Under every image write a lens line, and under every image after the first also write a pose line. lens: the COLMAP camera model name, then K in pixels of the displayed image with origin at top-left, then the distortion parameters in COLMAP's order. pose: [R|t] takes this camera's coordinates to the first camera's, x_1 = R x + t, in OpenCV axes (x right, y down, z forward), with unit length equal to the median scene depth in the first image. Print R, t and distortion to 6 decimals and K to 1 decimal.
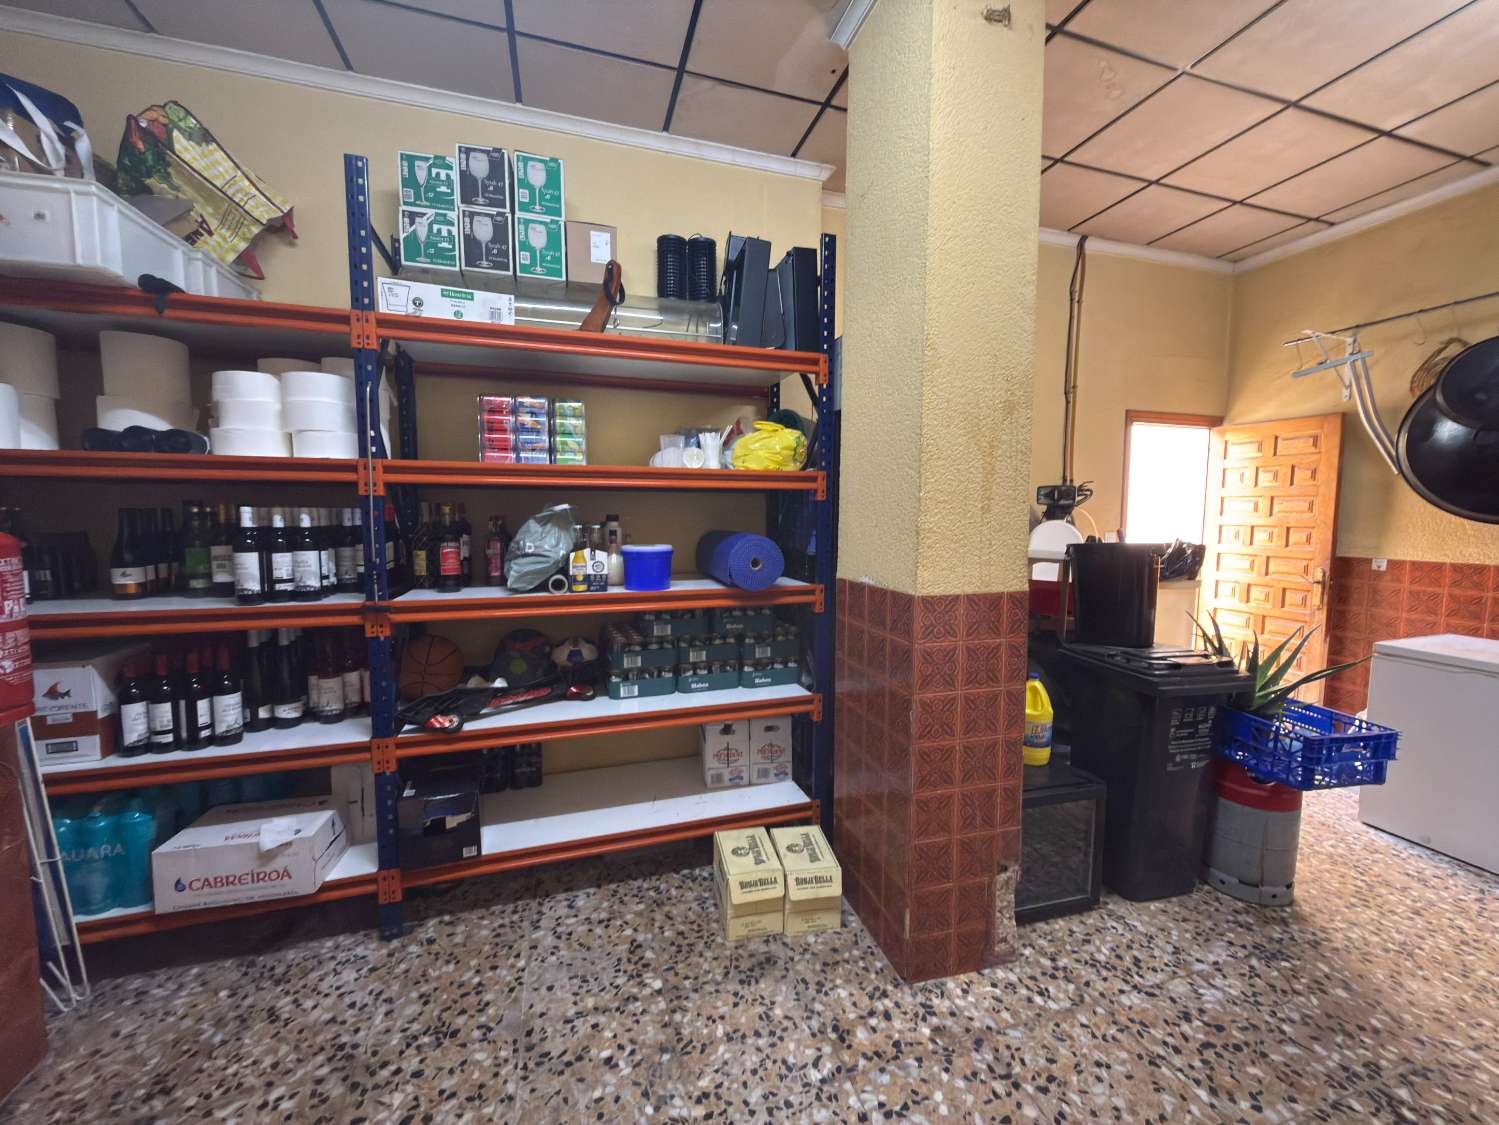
lens RADIAL K [[596.2, 0, 752.5], [0, 596.2, 560.5], [0, 0, 1]] dist [-0.001254, 0.000479]
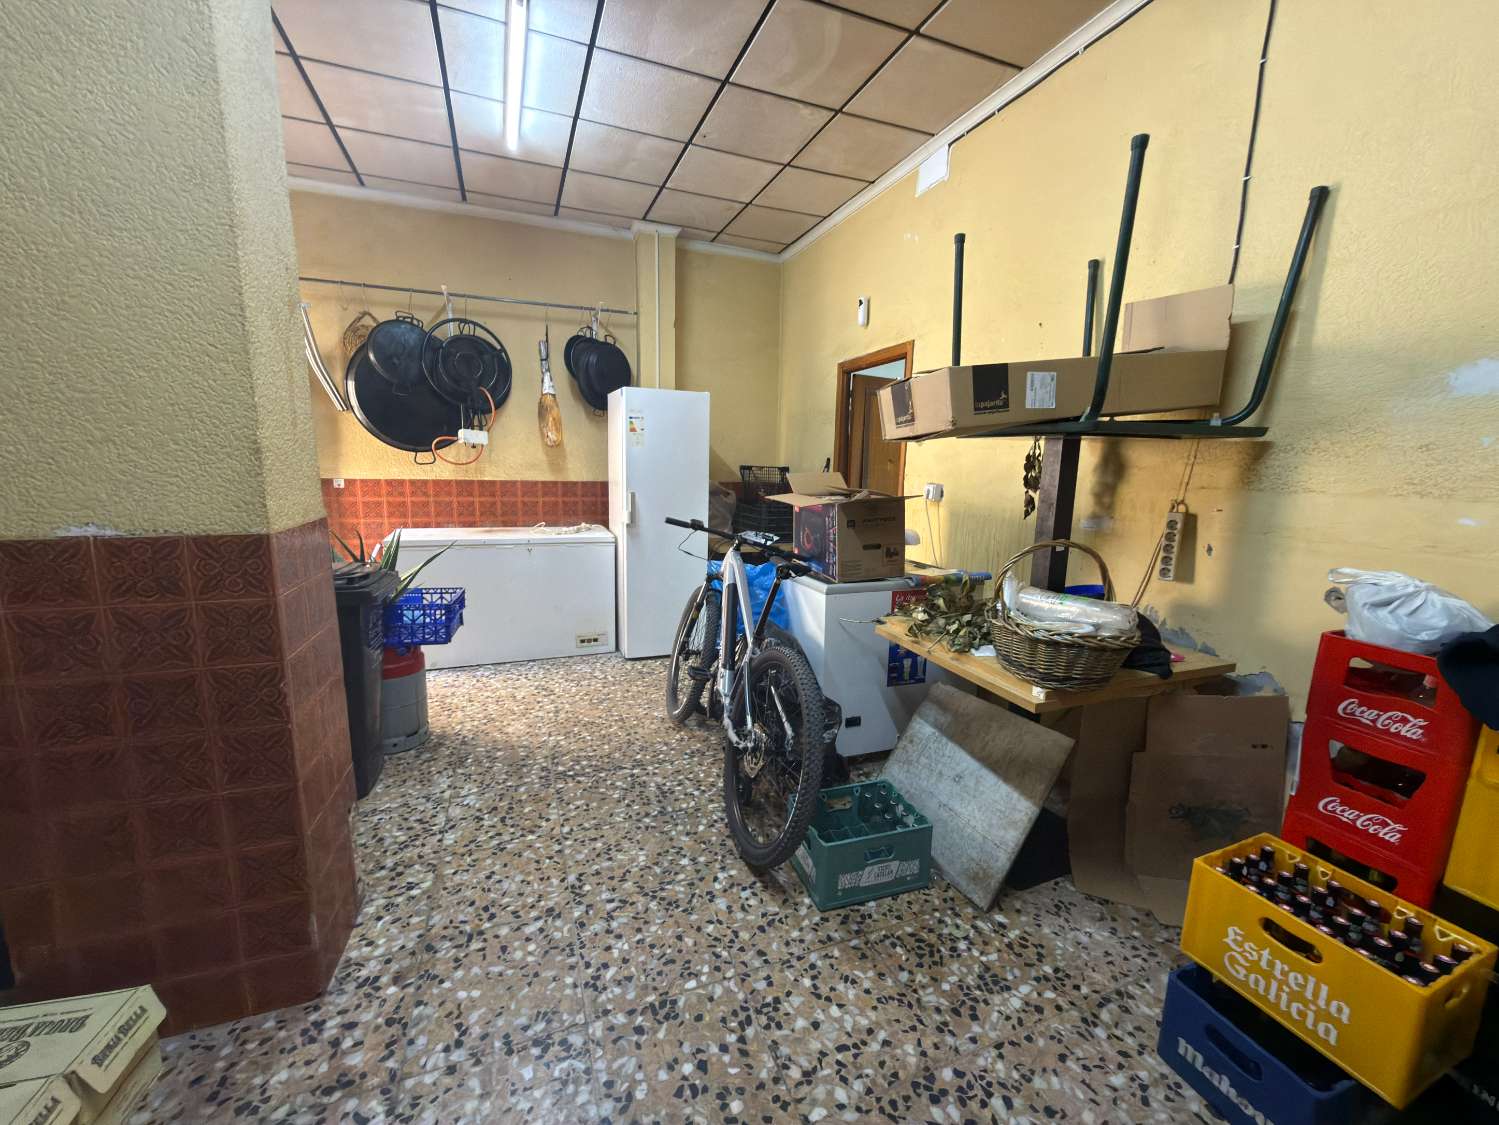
lens RADIAL K [[596.2, 0, 751.0], [0, 596.2, 559.6], [0, 0, 1]] dist [-0.001254, 0.000479]
pose [[-0.076695, -0.168354, 0.982738, -0.445053], [0.055849, 0.983369, 0.172821, -0.005348], [-0.995489, 0.068139, -0.066017, 0.360454]]
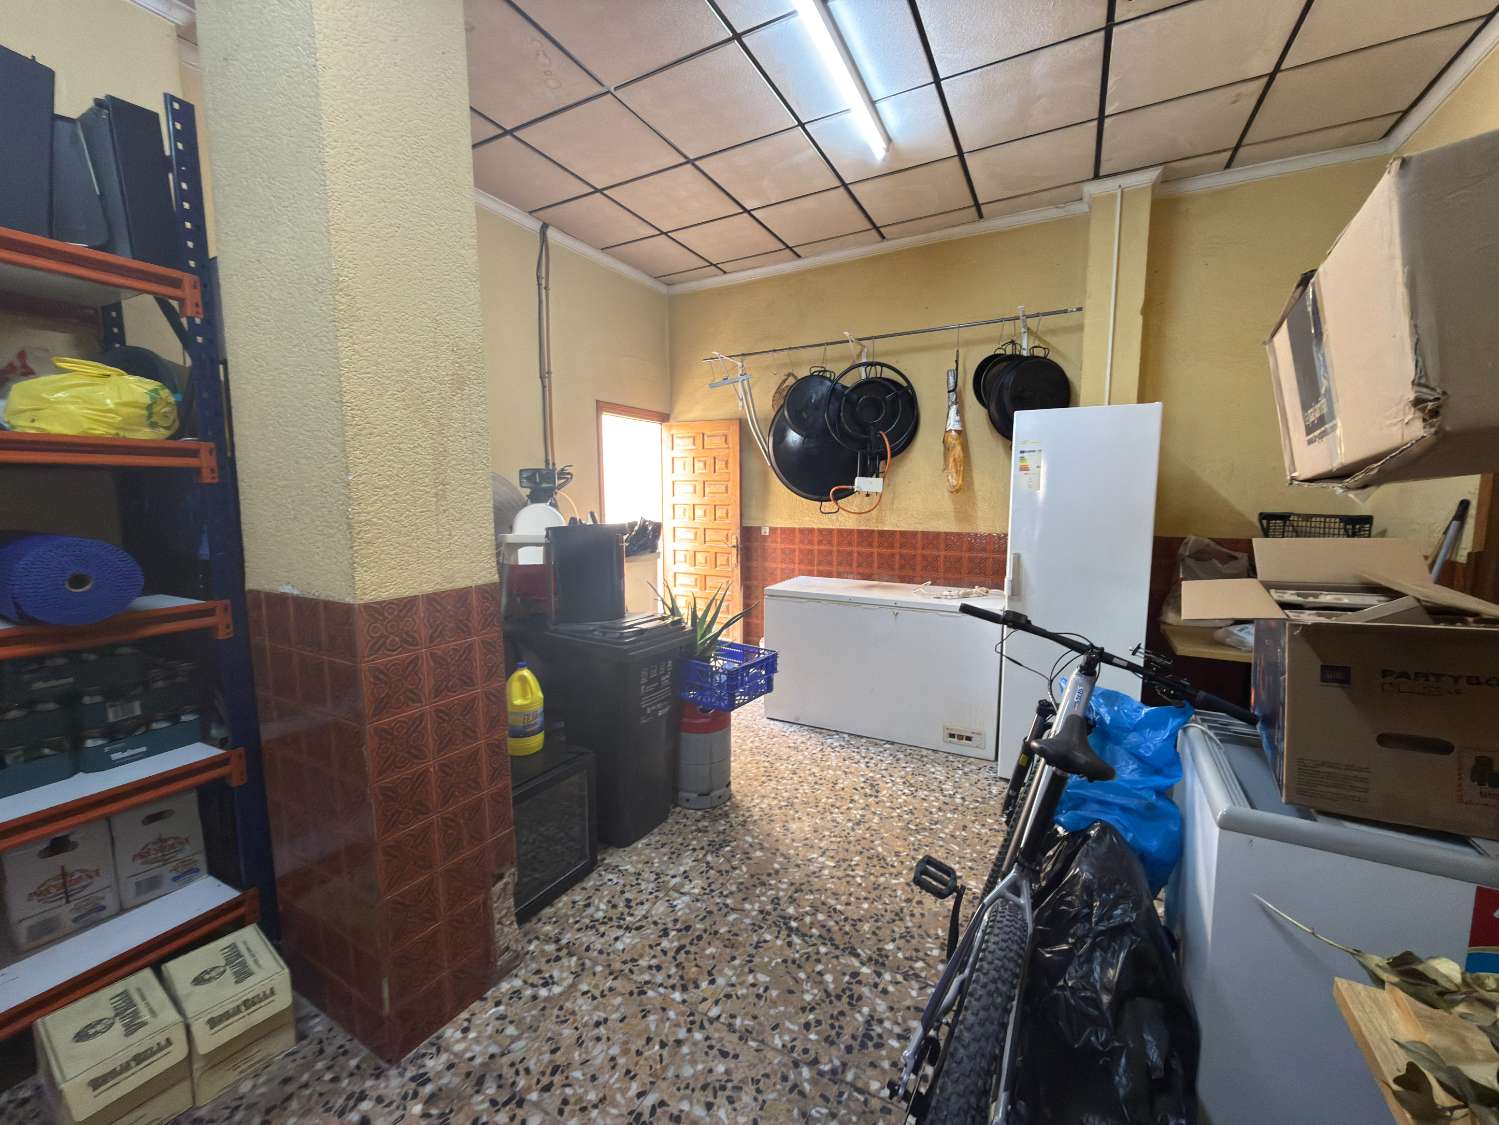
lens RADIAL K [[596.2, 0, 751.4], [0, 596.2, 561.1], [0, 0, 1]] dist [-0.001254, 0.000479]
pose [[0.712300, -0.085628, 0.696632, 0.083371], [0.062256, 0.996326, 0.058810, -0.010749], [-0.699109, 0.001479, 0.715014, 0.041928]]
